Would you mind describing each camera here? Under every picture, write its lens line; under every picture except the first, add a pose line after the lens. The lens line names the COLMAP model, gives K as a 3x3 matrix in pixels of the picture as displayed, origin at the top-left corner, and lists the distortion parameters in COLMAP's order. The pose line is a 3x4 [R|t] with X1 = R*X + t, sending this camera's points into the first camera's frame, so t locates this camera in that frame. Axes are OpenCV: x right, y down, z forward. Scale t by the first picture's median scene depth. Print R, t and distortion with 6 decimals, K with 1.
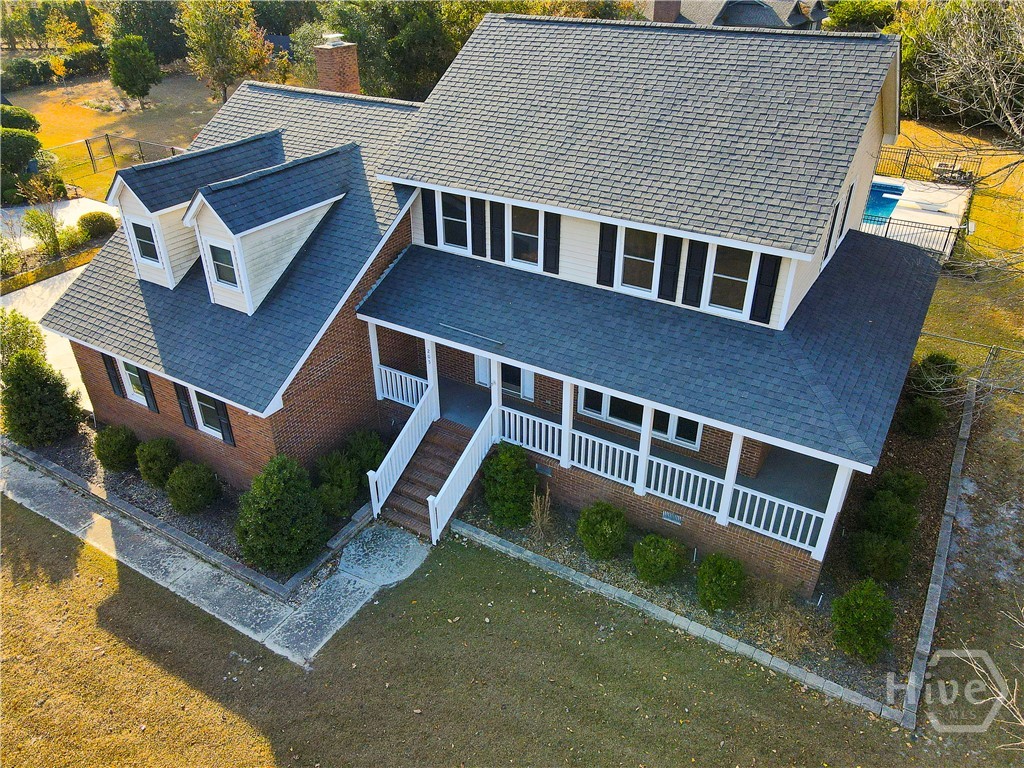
lens RADIAL K [[754.4, 0, 506.9], [0, 754.4, 383.6], [0, 0, 1]] dist [0.006981, 0.012236]
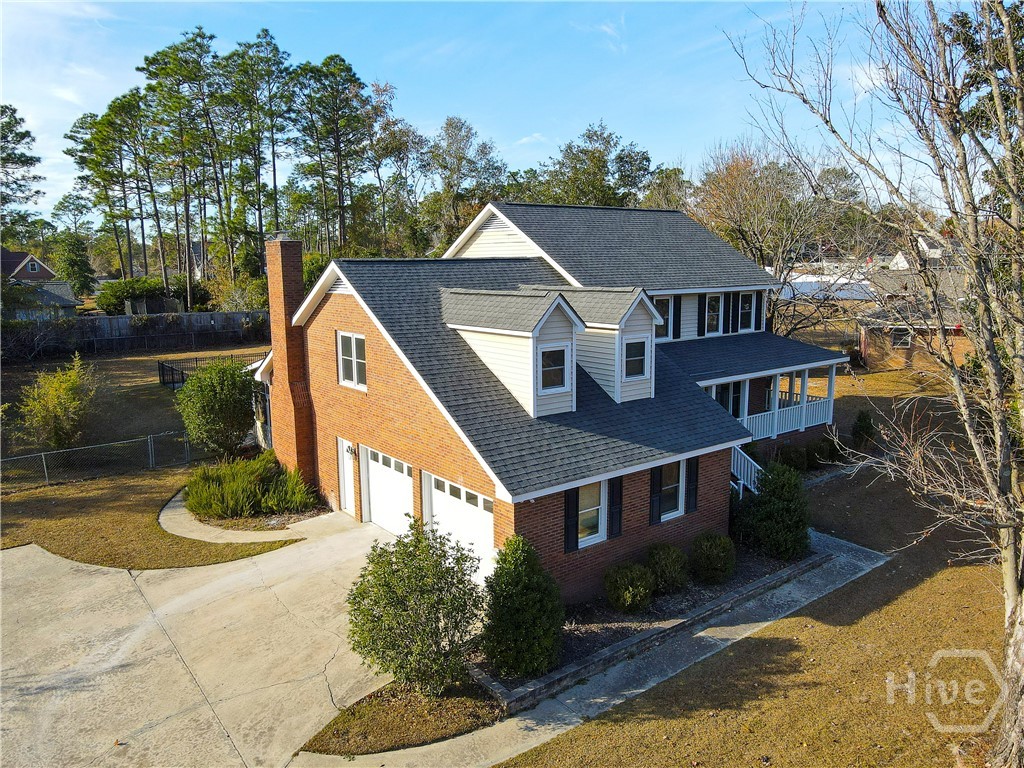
lens RADIAL K [[751.8, 0, 506.4], [0, 751.8, 383.8], [0, 0, 1]] dist [0.003070, 0.013854]
pose [[0.356784, -0.151672, 0.921792, -1.504415], [0.491231, 0.869759, -0.047023, -0.167873], [-0.794605, 0.469590, 0.384822, 0.745954]]
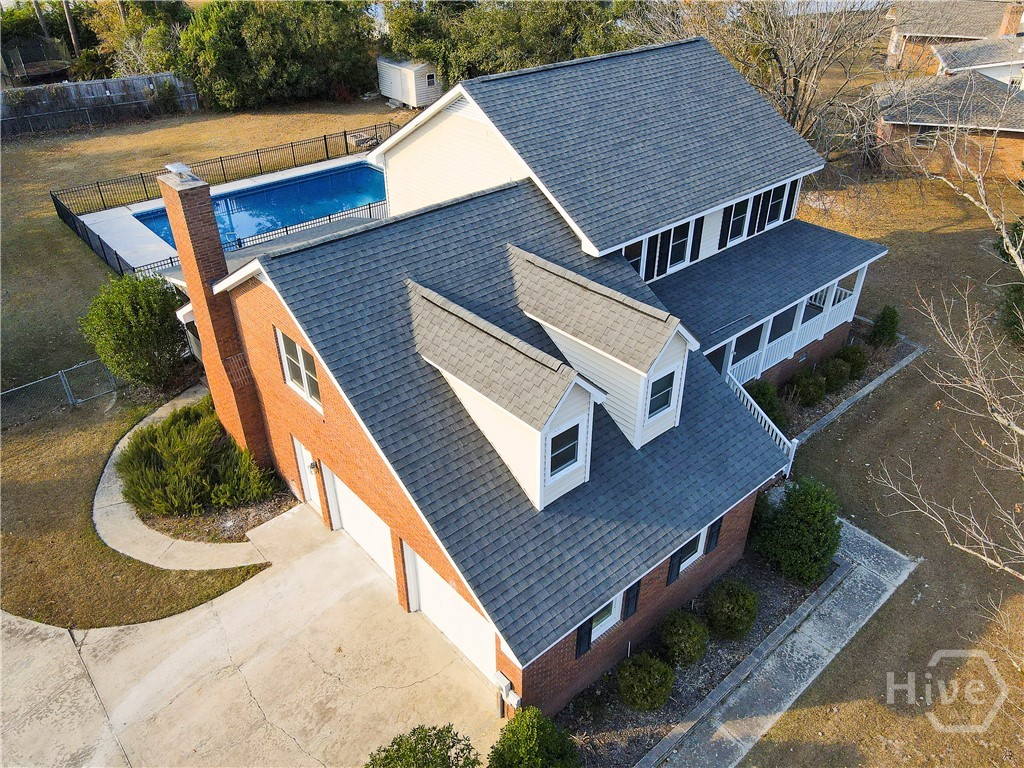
lens RADIAL K [[751.8, 0, 506.4], [0, 751.8, 383.8], [0, 0, 1]] dist [0.003070, 0.013854]
pose [[0.298431, -0.521579, 0.799309, -1.154242], [0.498866, 0.799210, 0.335257, -0.565586], [-0.813678, 0.298697, 0.498707, 0.707550]]
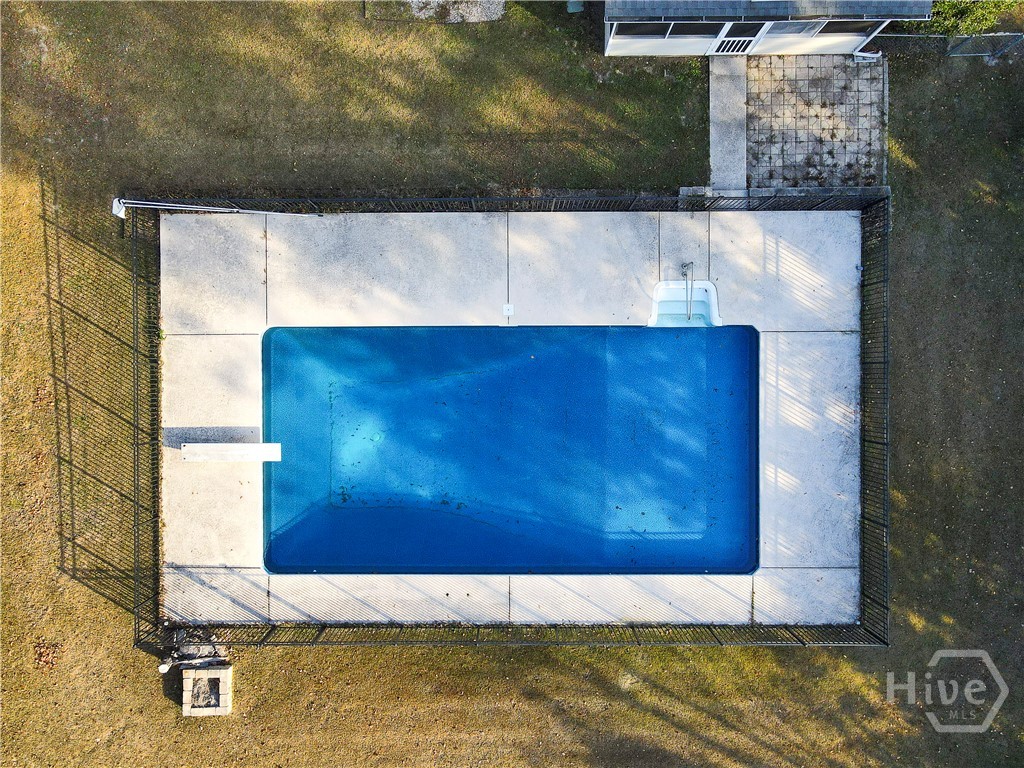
lens RADIAL K [[754.4, 0, 506.9], [0, 754.4, 383.6], [0, 0, 1]] dist [0.006981, 0.012236]
pose [[-0.848598, 0.528638, 0.020572, 0.621984], [-0.261272, -0.452586, 0.852586, -1.526554], [0.460020, 0.718128, 0.522182, 1.477499]]
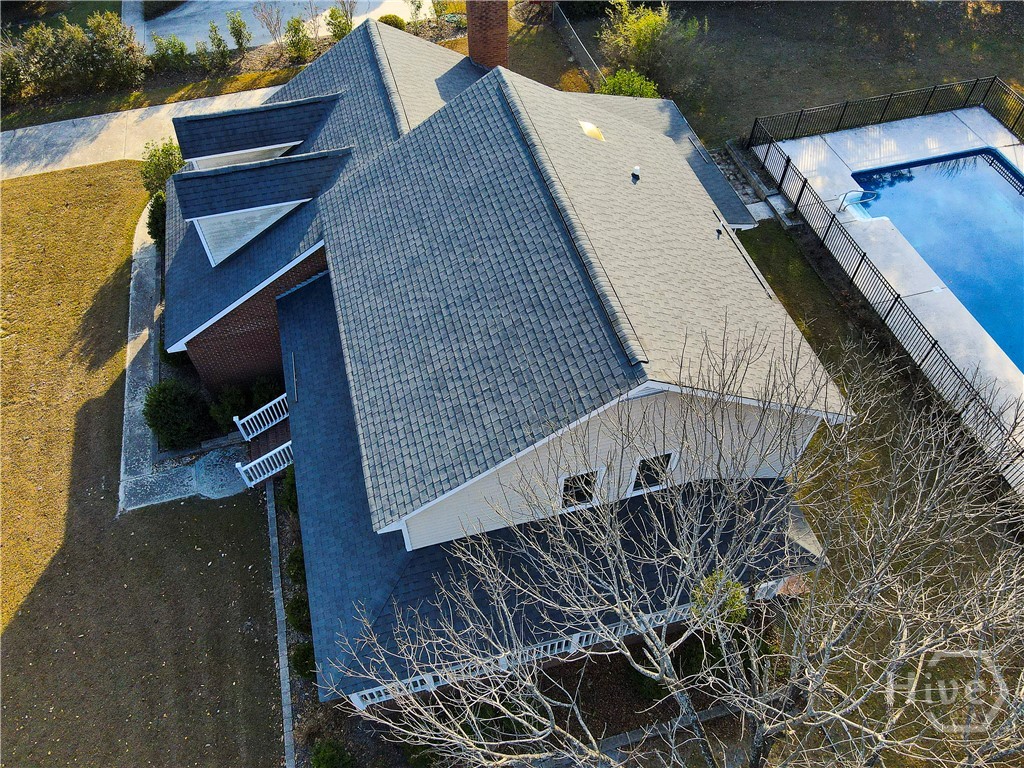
lens RADIAL K [[754.4, 0, 506.9], [0, 754.4, 383.6], [0, 0, 1]] dist [0.006981, 0.012236]
pose [[0.725778, 0.547450, -0.416586, 0.695129], [-0.354251, 0.816524, 0.455845, -0.714972], [0.589705, -0.183267, 0.786550, 0.245068]]
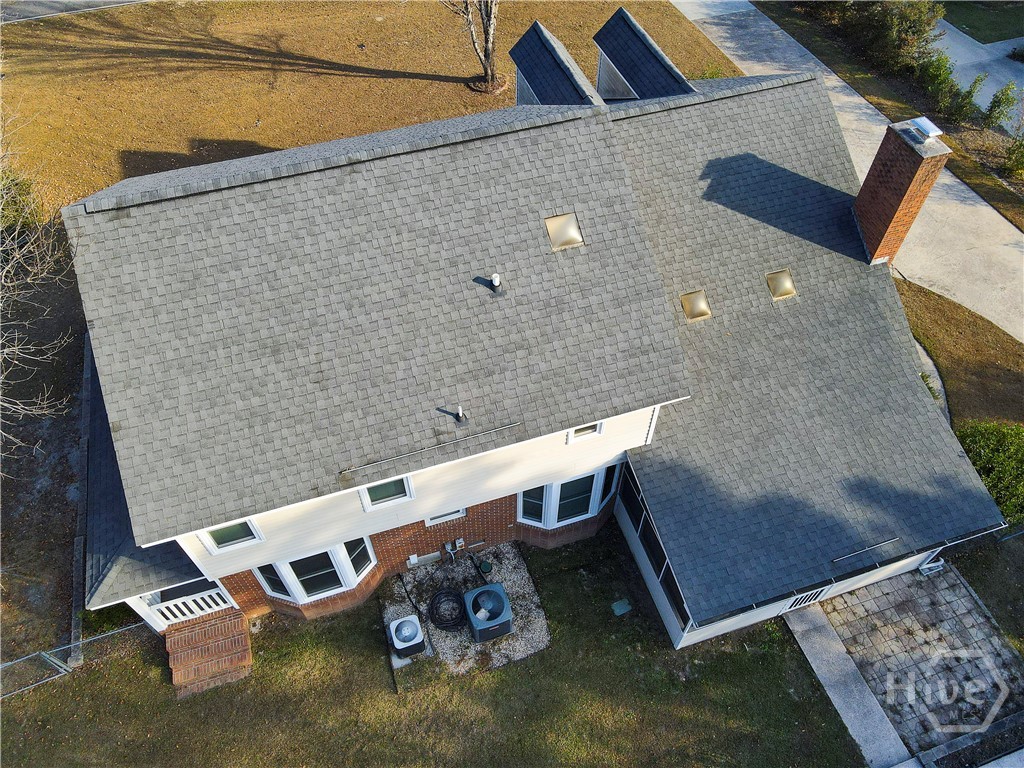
lens RADIAL K [[751.8, 0, 506.4], [0, 751.8, 383.8], [0, 0, 1]] dist [0.003070, 0.013854]
pose [[-0.646489, 0.610078, -0.458102, 0.644399], [-0.386507, 0.255794, 0.886105, -1.237799], [0.657773, 0.749916, 0.070432, 1.298969]]
